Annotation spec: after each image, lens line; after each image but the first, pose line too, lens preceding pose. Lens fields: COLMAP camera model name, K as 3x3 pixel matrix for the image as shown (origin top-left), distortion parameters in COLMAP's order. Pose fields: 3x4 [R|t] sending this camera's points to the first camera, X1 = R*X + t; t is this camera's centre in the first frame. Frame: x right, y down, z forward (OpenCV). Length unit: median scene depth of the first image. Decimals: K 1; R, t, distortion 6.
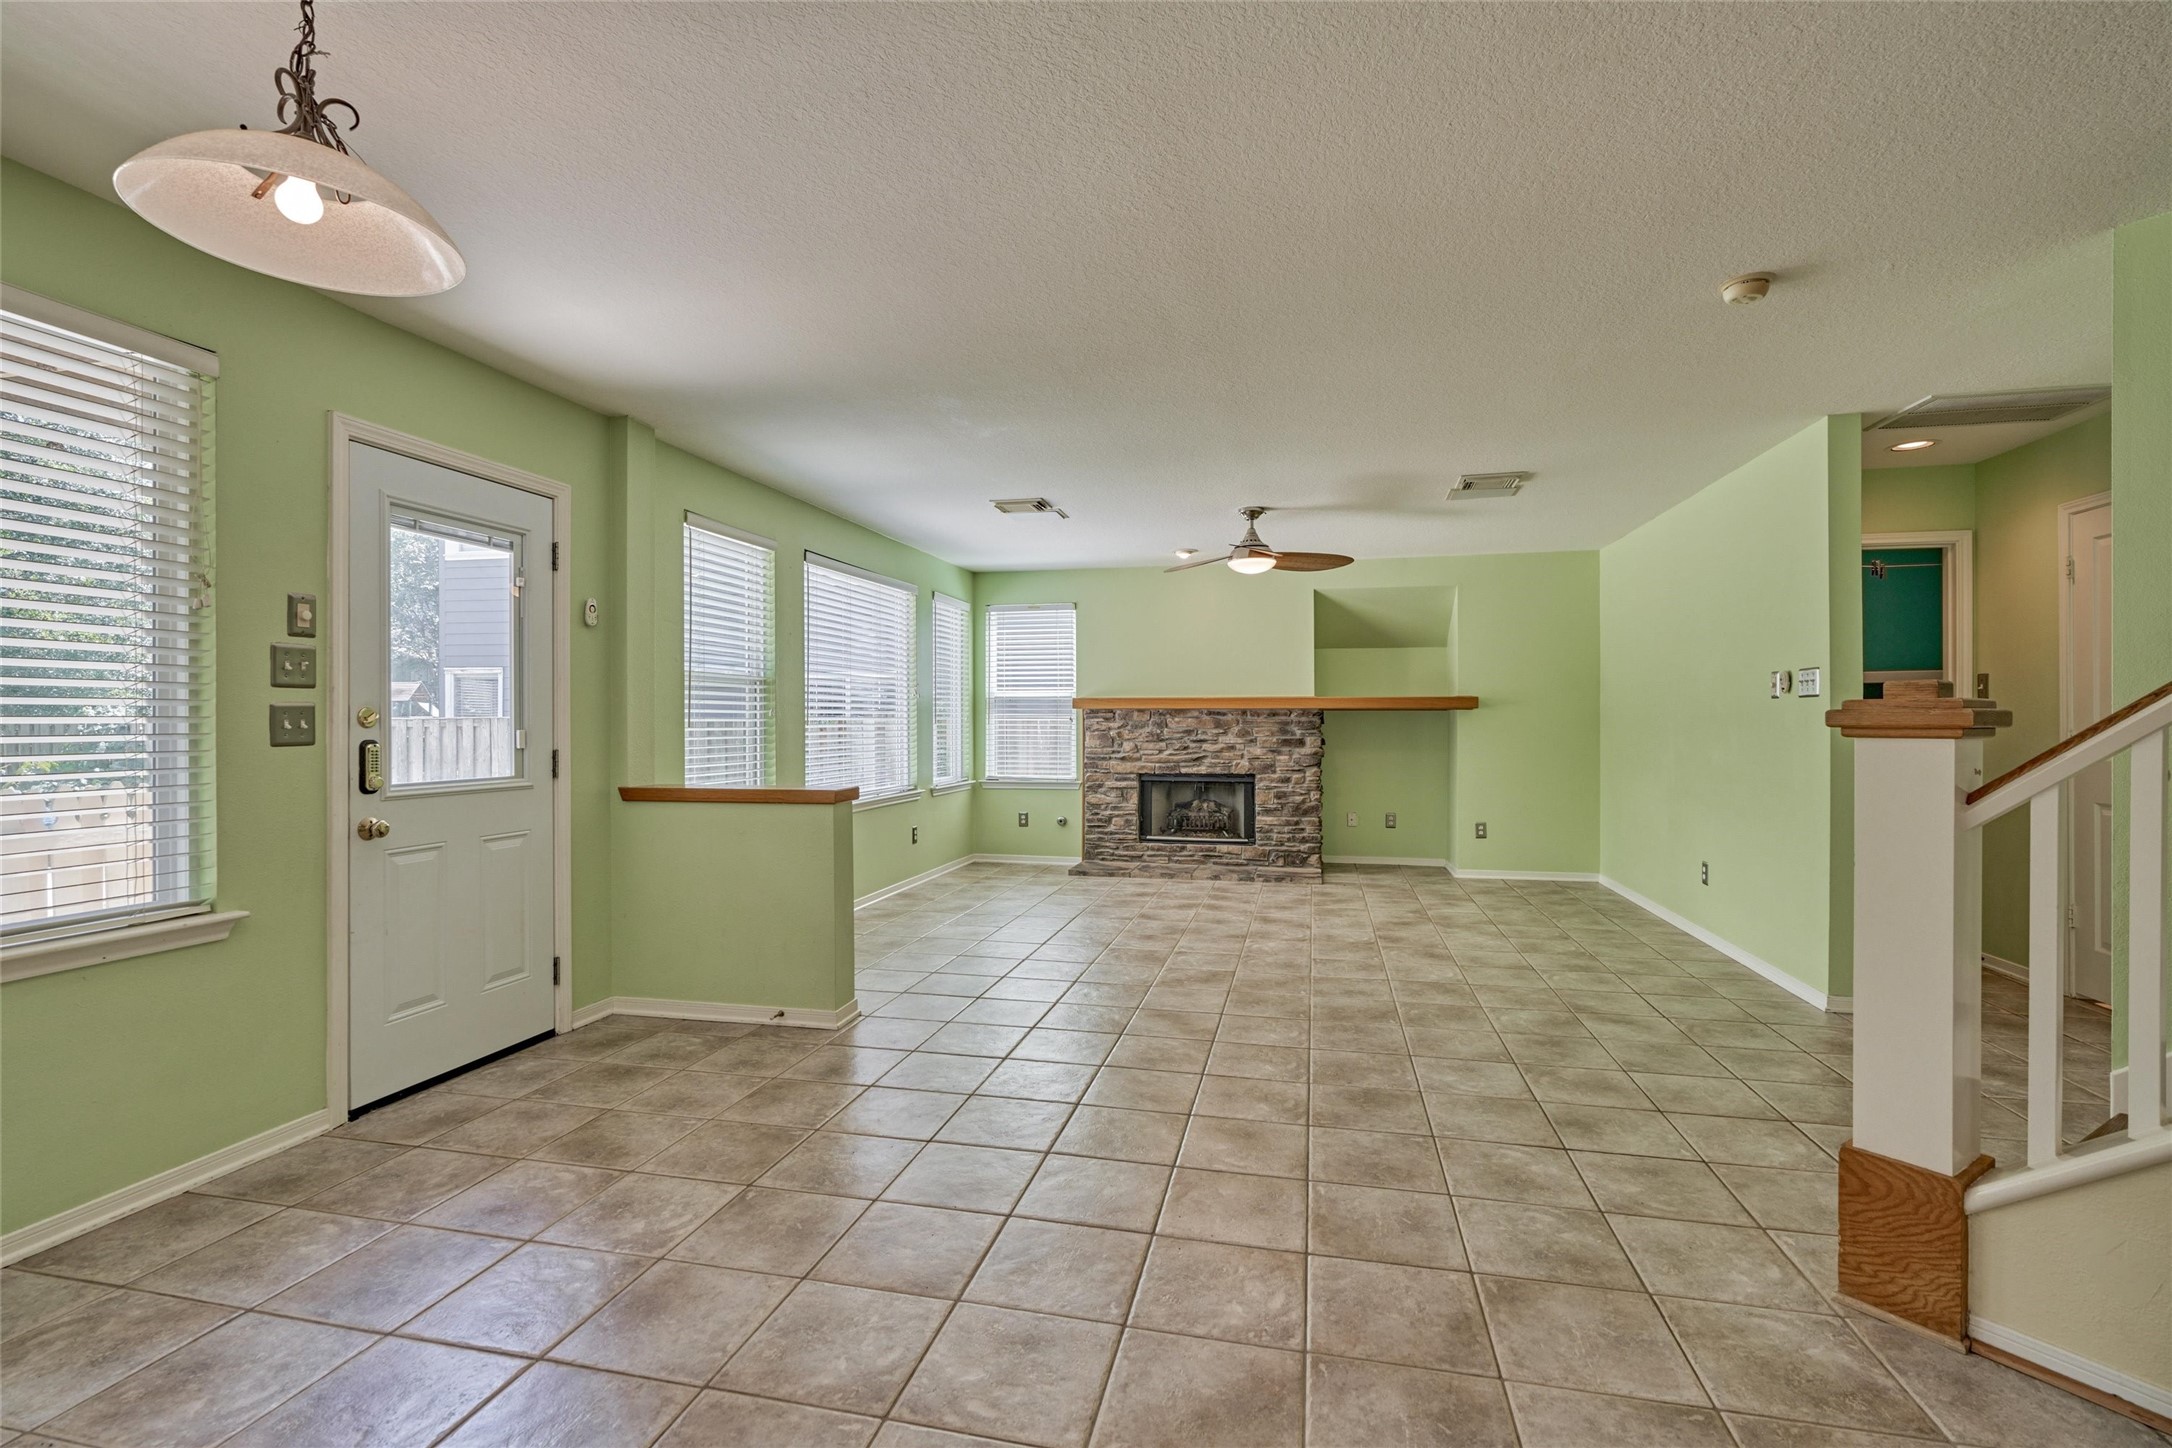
lens RADIAL K [[974.4, 0, 1086.0], [0, 974.4, 724.0], [0, 0, 1]] dist [-0.004266, 0.000891]
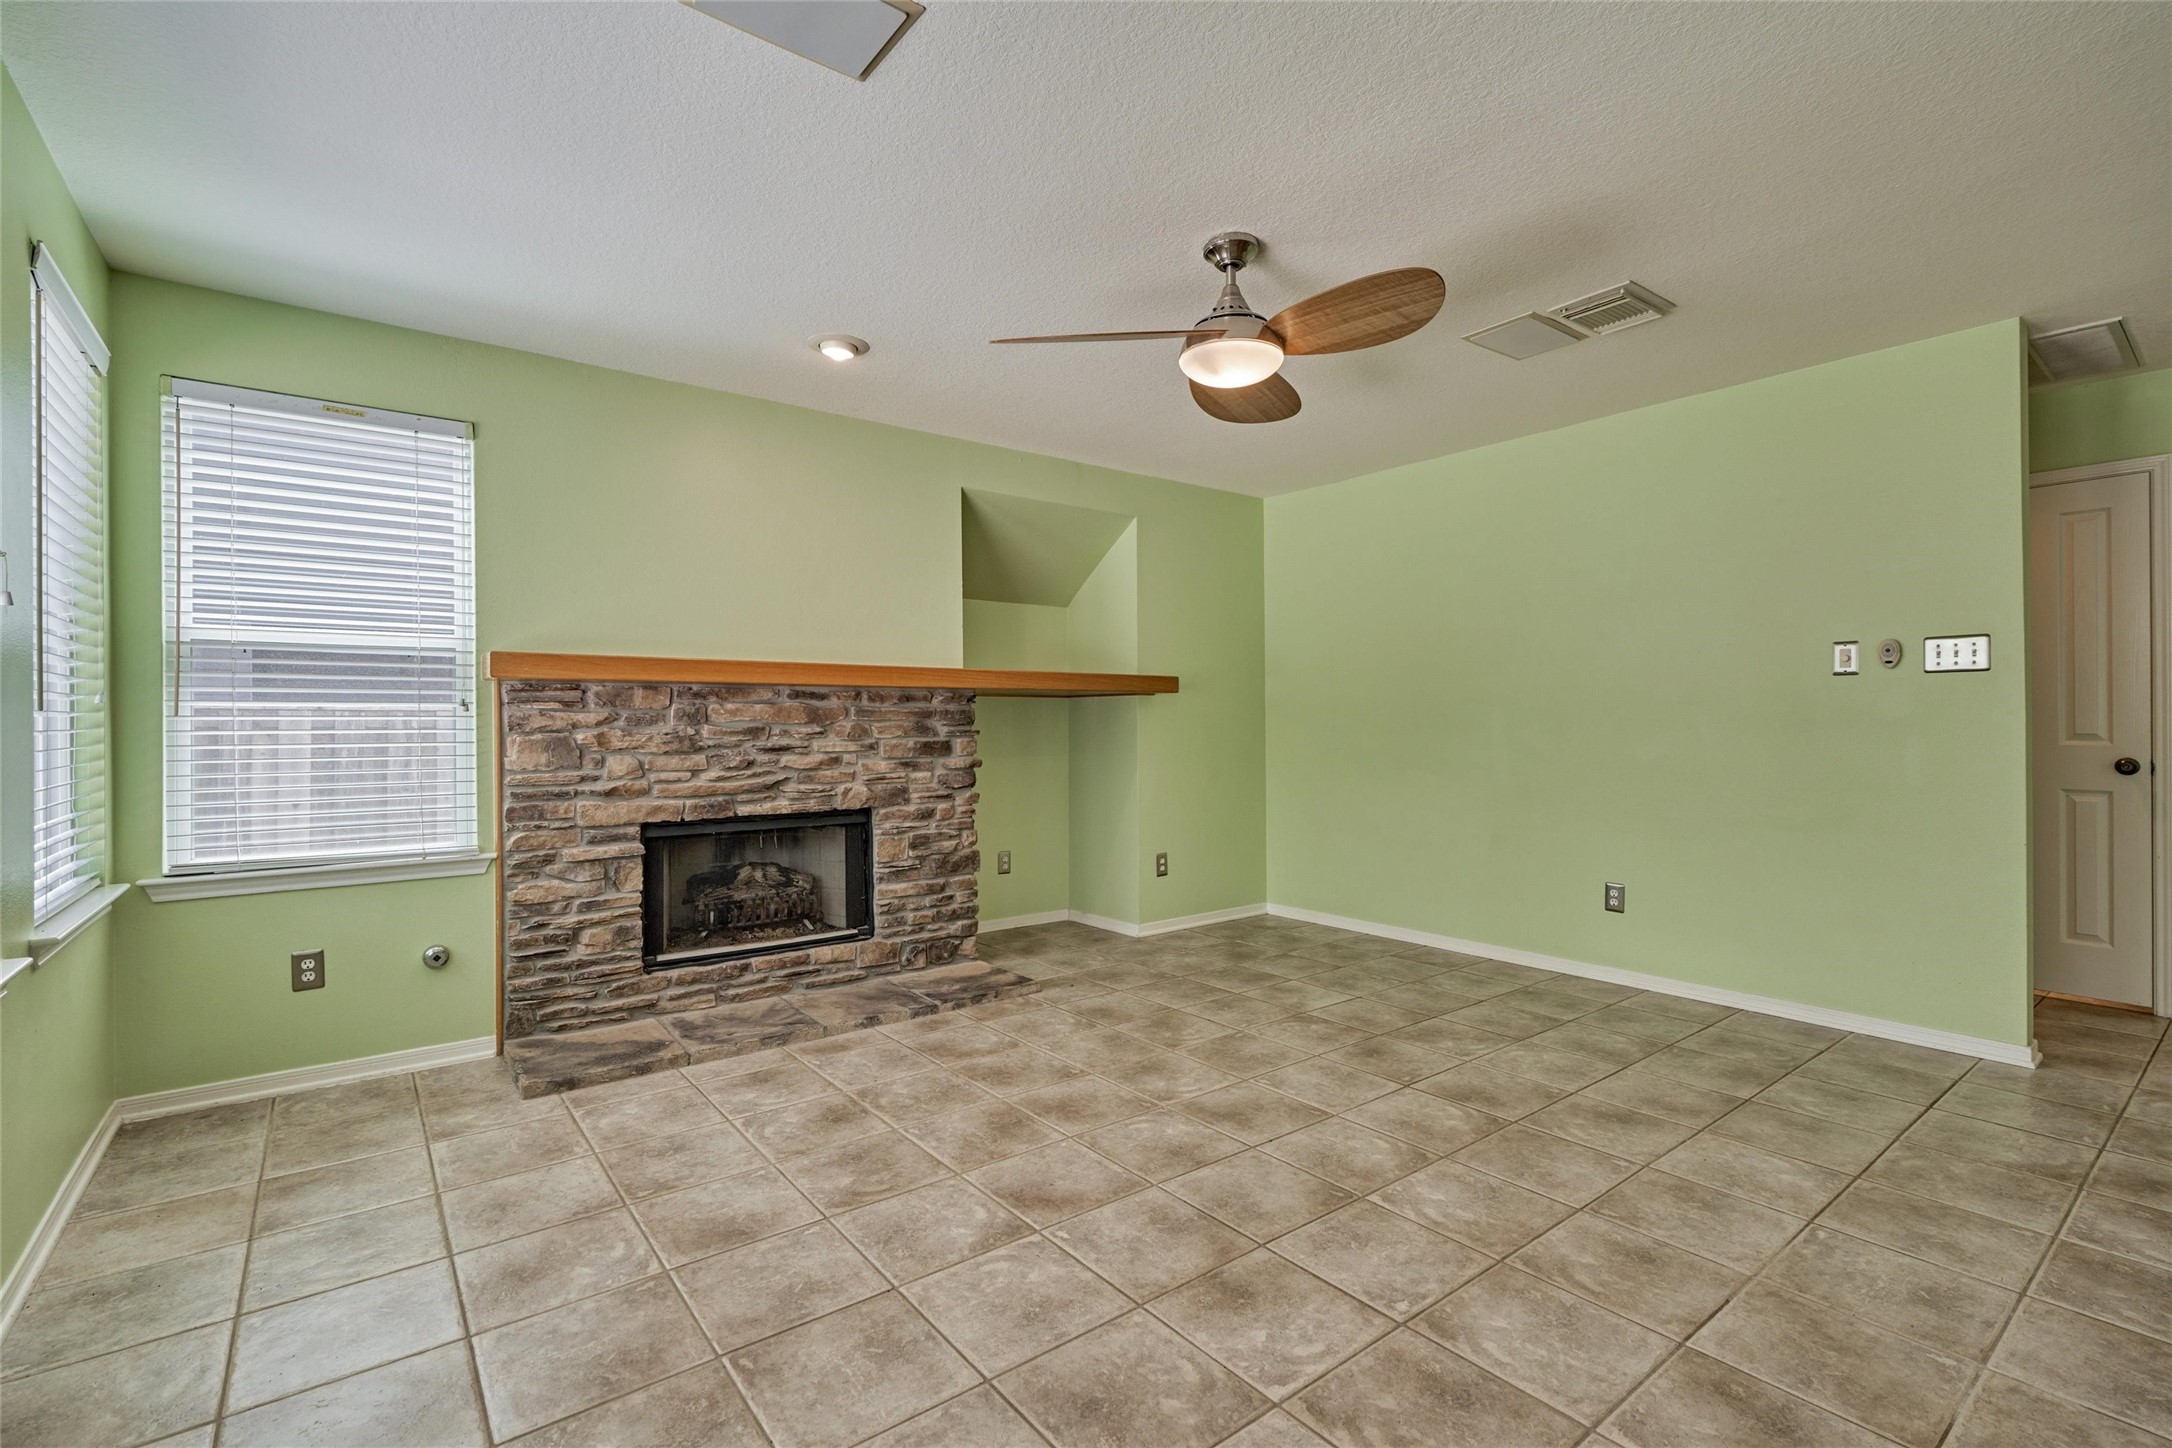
lens RADIAL K [[974.4, 0, 1086.0], [0, 974.4, 724.0], [0, 0, 1]] dist [-0.004266, 0.000891]
pose [[0.632042, -0.004226, 0.774923, -0.172472], [0.006405, 0.999979, 0.000229, 0.005291], [-0.774908, 0.004819, 0.632056, 0.560125]]
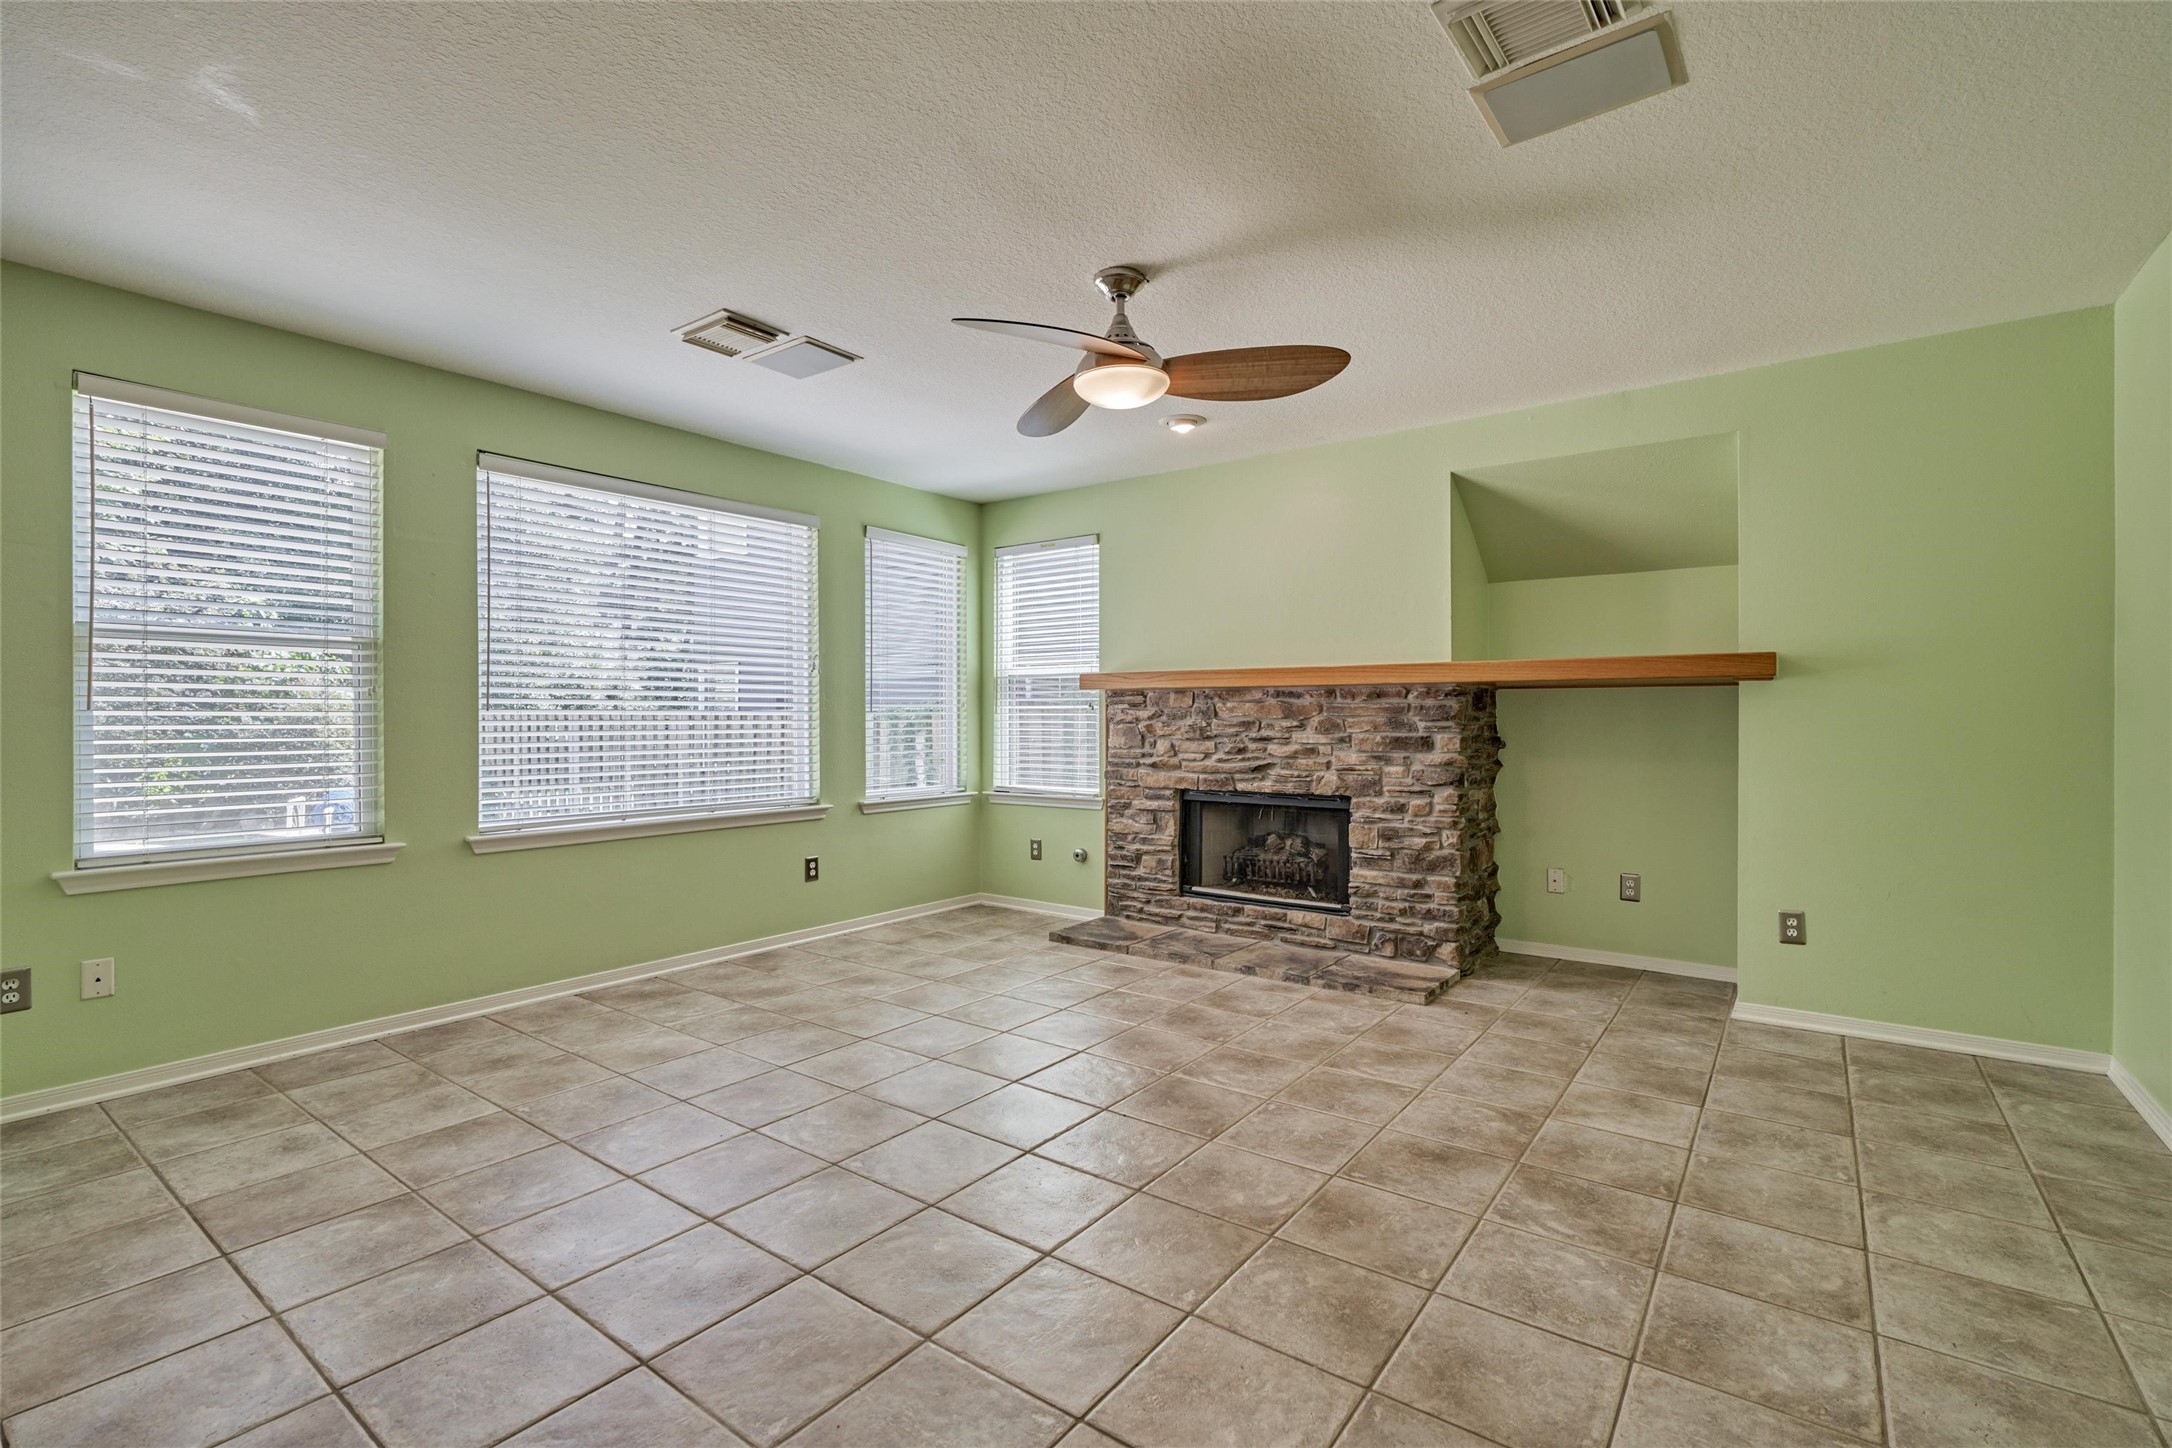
lens RADIAL K [[974.4, 0, 1086.0], [0, 974.4, 724.0], [0, 0, 1]] dist [-0.004266, 0.000891]
pose [[0.917137, 0.001961, -0.398567, 0.260629], [-0.000933, 0.999996, 0.002773, 0.006092], [0.398570, -0.002171, 0.917135, 0.391403]]
